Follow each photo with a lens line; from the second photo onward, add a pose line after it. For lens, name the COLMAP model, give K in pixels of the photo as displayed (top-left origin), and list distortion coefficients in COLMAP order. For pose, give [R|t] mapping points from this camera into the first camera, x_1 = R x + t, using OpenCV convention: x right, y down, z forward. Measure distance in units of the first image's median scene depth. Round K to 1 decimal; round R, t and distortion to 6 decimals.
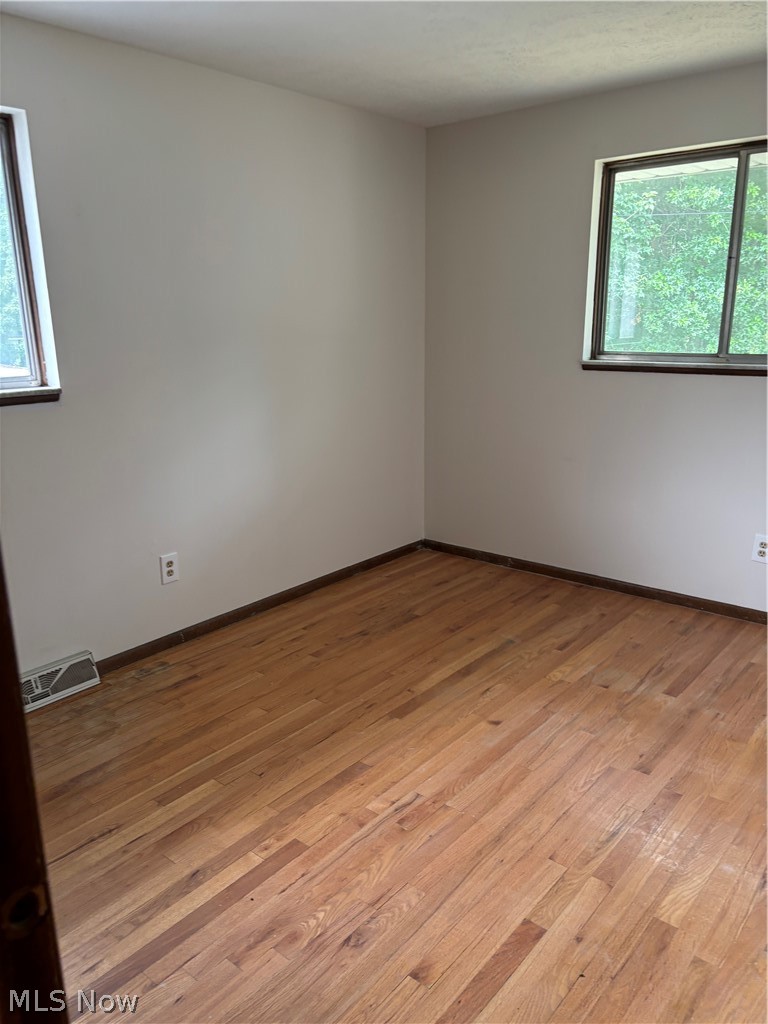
lens RADIAL K [[769.3, 0, 380.8], [0, 769.3, 504.5], [0, 0, 1]] dist [0.036581, -0.017404]
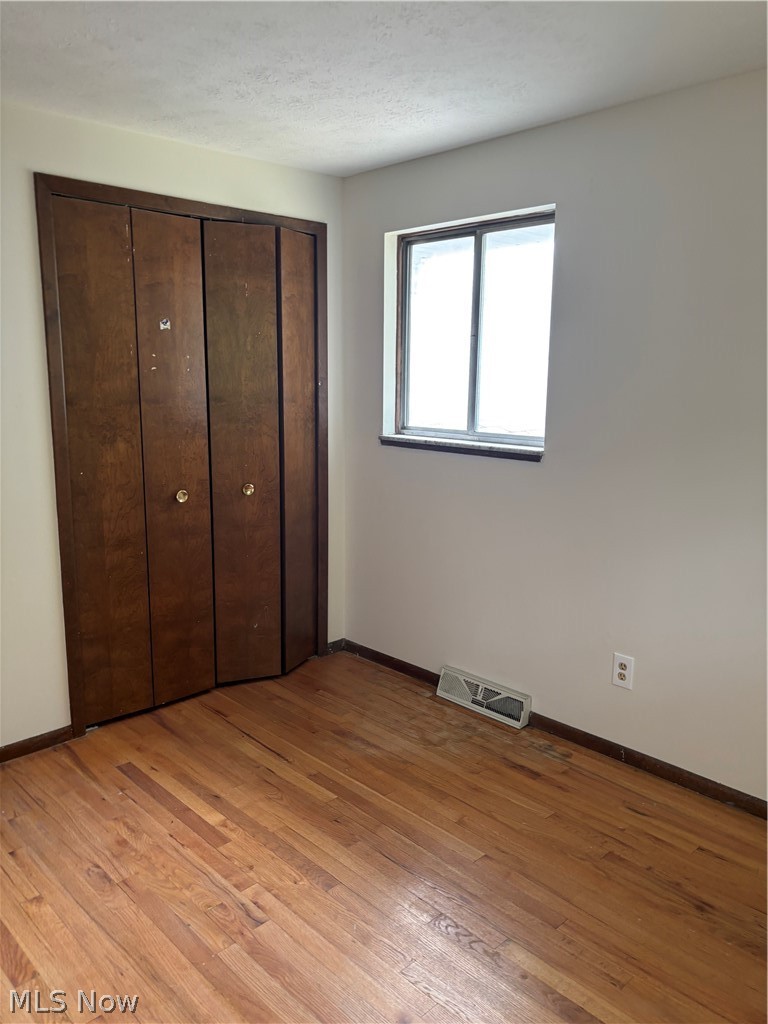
lens RADIAL K [[769.3, 0, 388.7], [0, 769.3, 505.3], [0, 0, 1]] dist [0.036581, -0.017404]
pose [[-0.093405, 0.190755, -0.977184, 0.667470], [-0.241778, 0.947750, 0.208120, -0.249929], [0.965825, 0.255701, -0.042404, 0.856990]]
